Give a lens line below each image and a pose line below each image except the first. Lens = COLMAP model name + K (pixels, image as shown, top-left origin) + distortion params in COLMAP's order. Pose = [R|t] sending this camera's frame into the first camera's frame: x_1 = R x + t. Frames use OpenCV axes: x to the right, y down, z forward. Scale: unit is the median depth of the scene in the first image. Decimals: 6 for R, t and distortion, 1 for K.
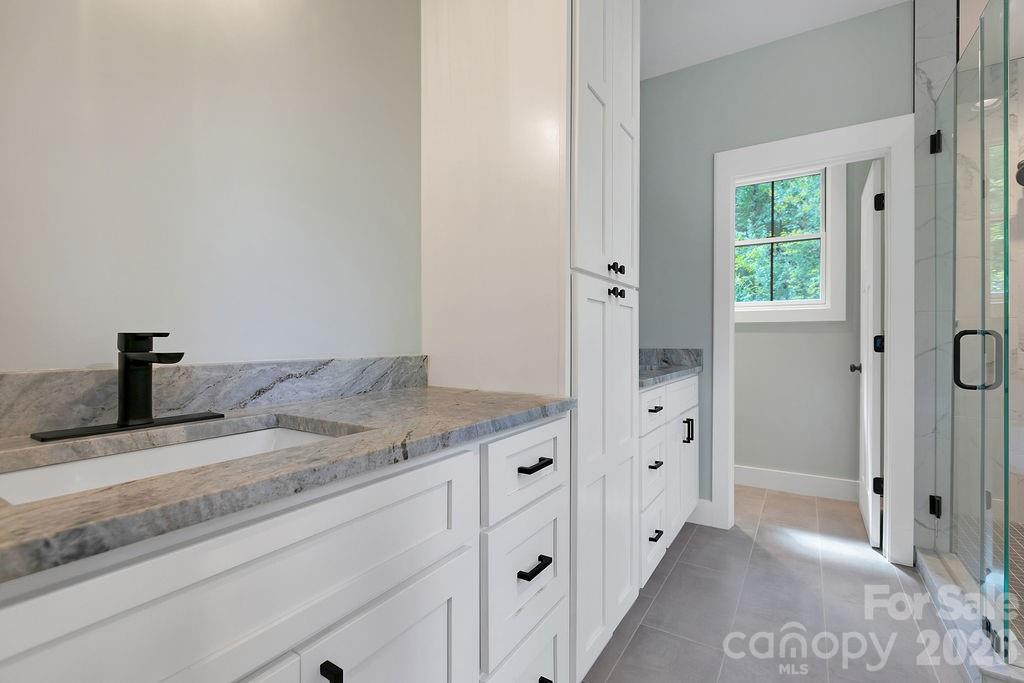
lens RADIAL K [[463.1, 0, 520.0], [0, 463.1, 335.3], [0, 0, 1]] dist [0.001355, -0.000126]
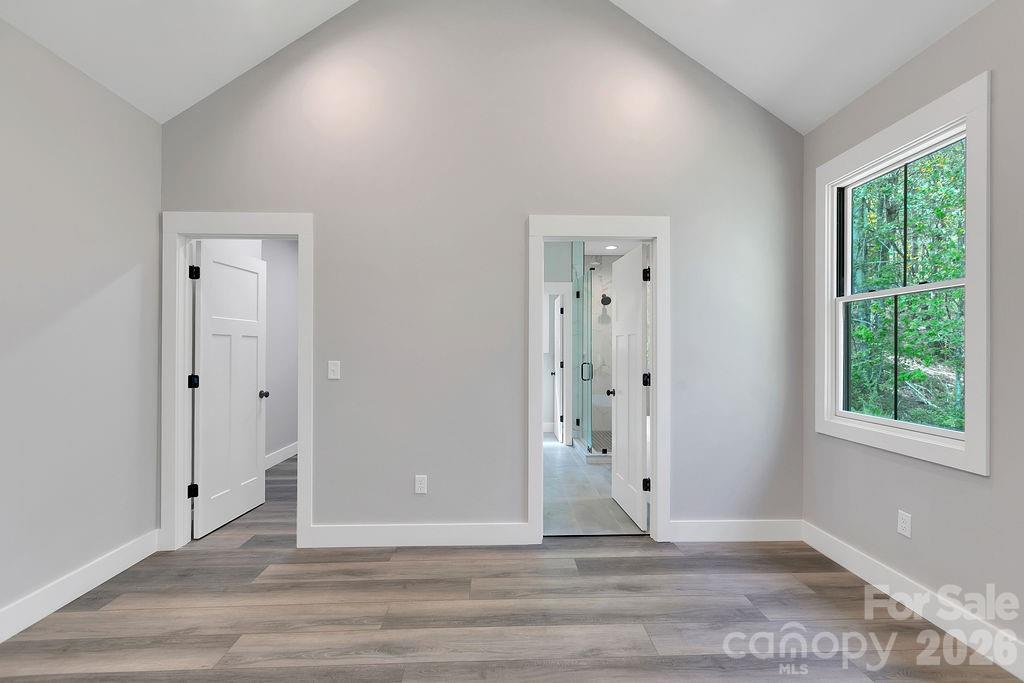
lens RADIAL K [[460.2, 0, 514.9], [0, 460.2, 346.4], [0, 0, 1]] dist [0.003730, -0.000354]
pose [[0.835683, -0.003597, 0.549200, -0.885191], [-0.000187, 0.999977, 0.006834, -0.102808], [-0.549212, -0.005813, 0.835663, -1.039177]]
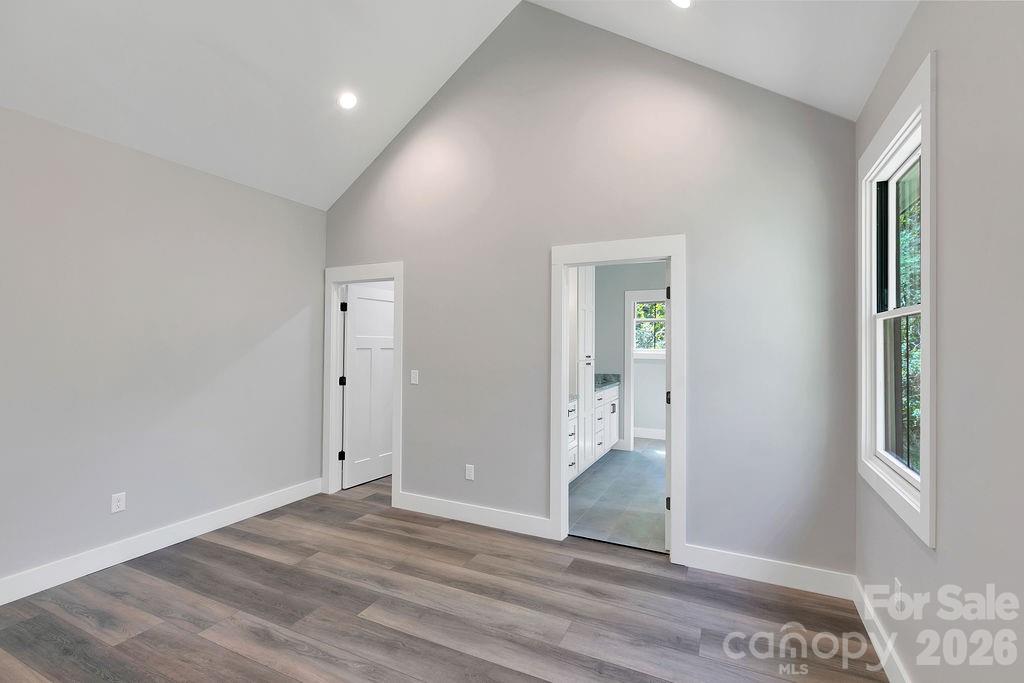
lens RADIAL K [[457.7, 0, 515.0], [0, 457.7, 337.1], [0, 0, 1]] dist [0.001722, -0.000070]
pose [[0.995397, -0.000201, 0.095838, -0.400410], [0.000705, 0.999986, -0.005225, -0.167291], [-0.095836, 0.005269, 0.995383, -1.412170]]
